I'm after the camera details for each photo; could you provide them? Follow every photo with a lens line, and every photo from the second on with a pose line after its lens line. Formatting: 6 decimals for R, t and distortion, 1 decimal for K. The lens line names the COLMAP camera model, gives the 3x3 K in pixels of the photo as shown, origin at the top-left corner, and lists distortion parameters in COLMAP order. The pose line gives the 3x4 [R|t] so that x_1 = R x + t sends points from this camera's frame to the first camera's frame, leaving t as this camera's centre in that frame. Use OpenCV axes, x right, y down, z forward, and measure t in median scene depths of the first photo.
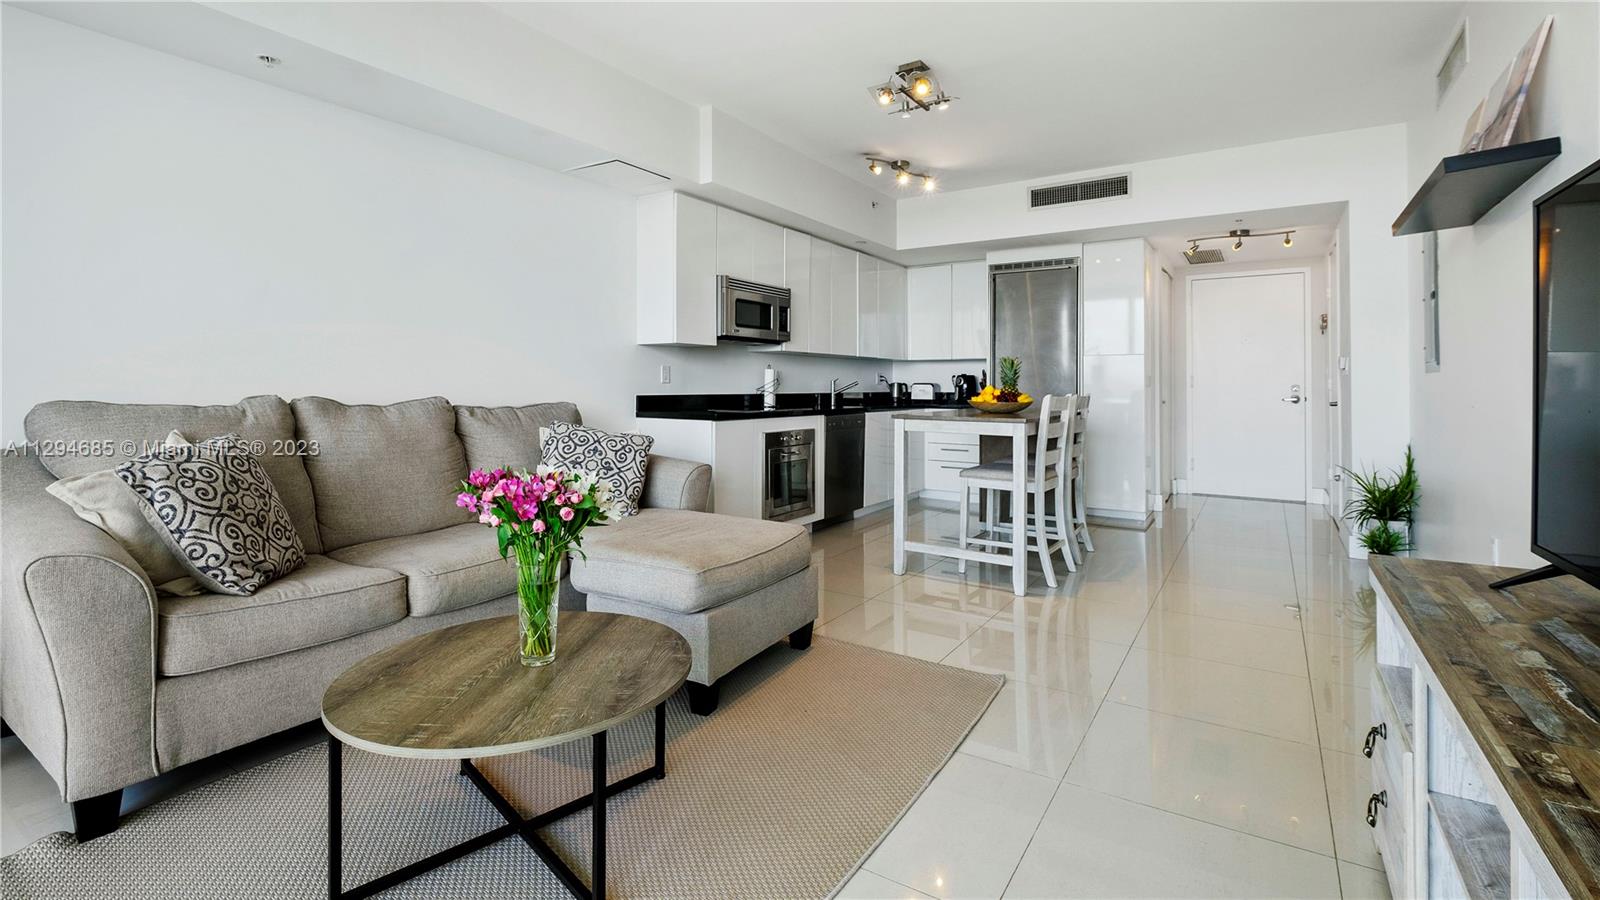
lens RADIAL K [[708.8, 0, 793.9], [0, 708.8, 372.9], [0, 0, 1]] dist [0.003680, -0.005620]
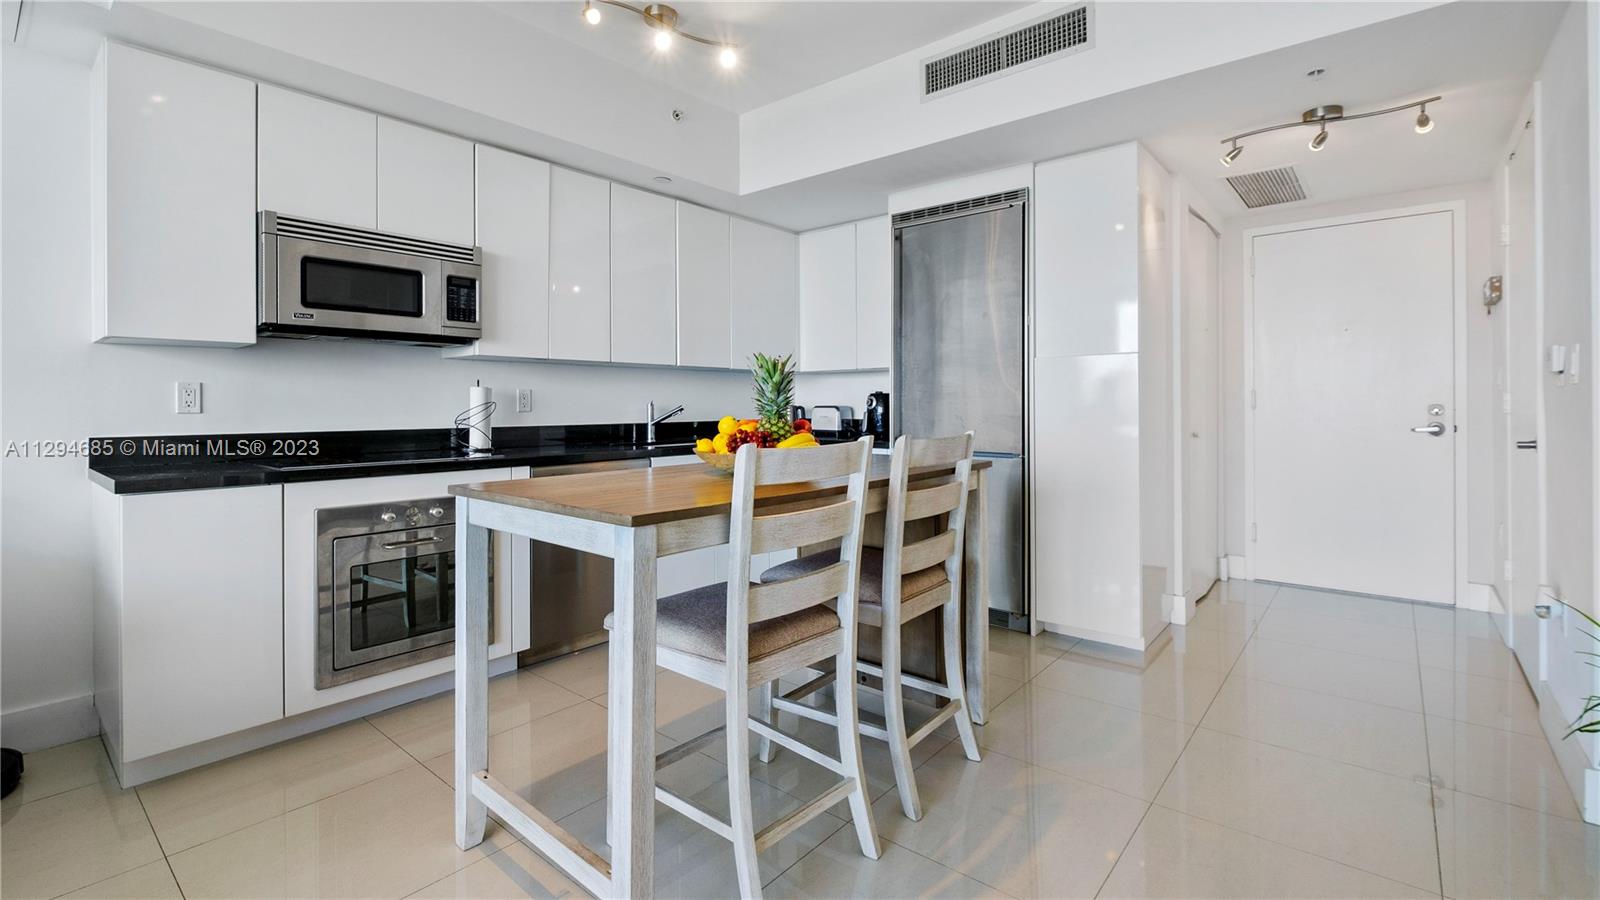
lens RADIAL K [[708.8, 0, 790.6], [0, 708.8, 402.0], [0, 0, 1]] dist [0.003680, -0.005620]
pose [[0.993321, -0.008838, -0.115042, 0.298627], [0.010333, 0.999870, 0.012408, 0.002863], [0.114918, -0.013514, 0.993283, 0.435716]]
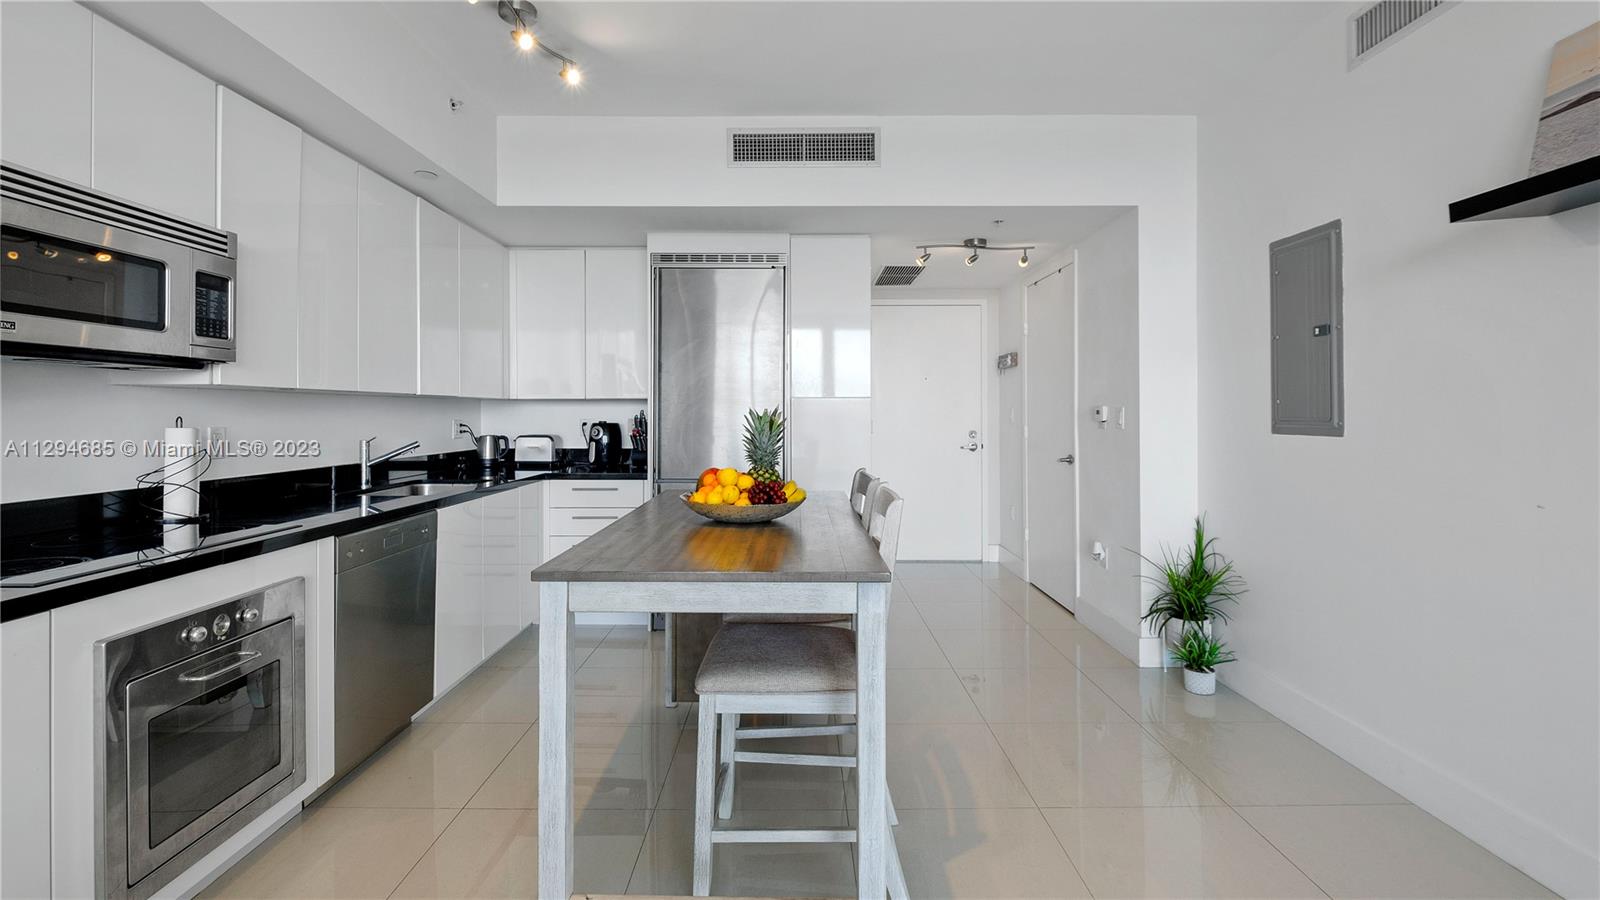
lens RADIAL K [[708.8, 0, 799.6], [0, 708.8, 406.8], [0, 0, 1]] dist [0.003680, -0.005620]
pose [[0.831485, 0.000221, 0.555547, 0.036520], [-0.005624, 0.999952, 0.008020, -0.022649], [-0.555519, -0.009793, 0.831446, 0.457919]]
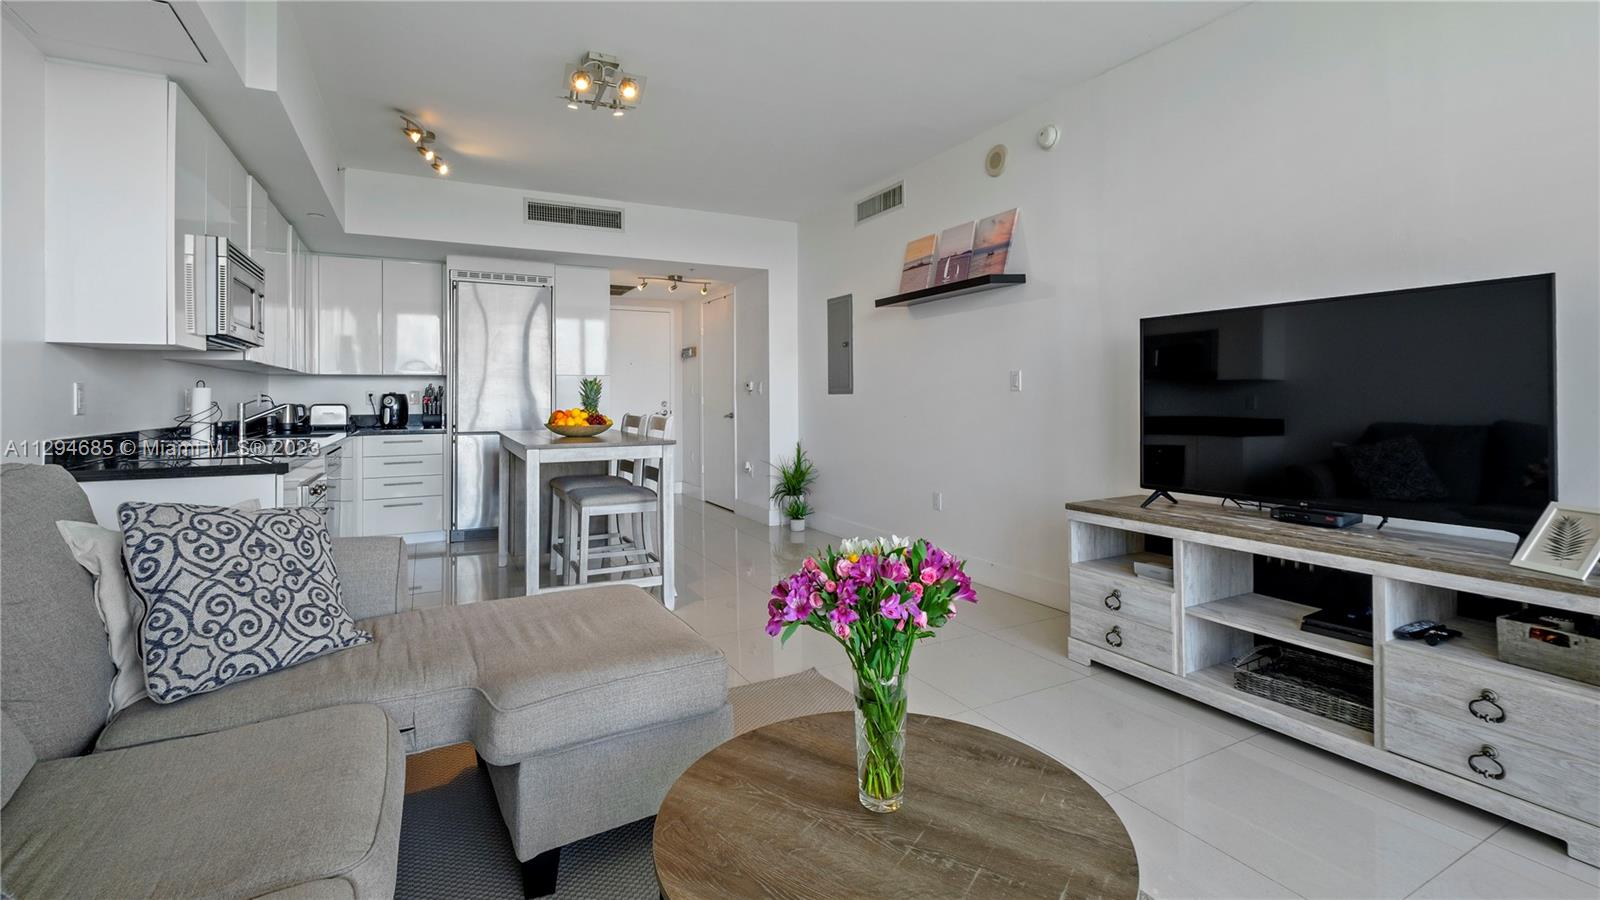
lens RADIAL K [[708.8, 0, 794.3], [0, 708.8, 388.8], [0, 0, 1]] dist [0.003680, -0.005620]
pose [[0.489235, 0.003782, 0.872144, -0.331023], [-0.007752, 0.999970, 0.000013, -0.008316], [-0.872117, -0.006767, 0.489250, 0.224738]]
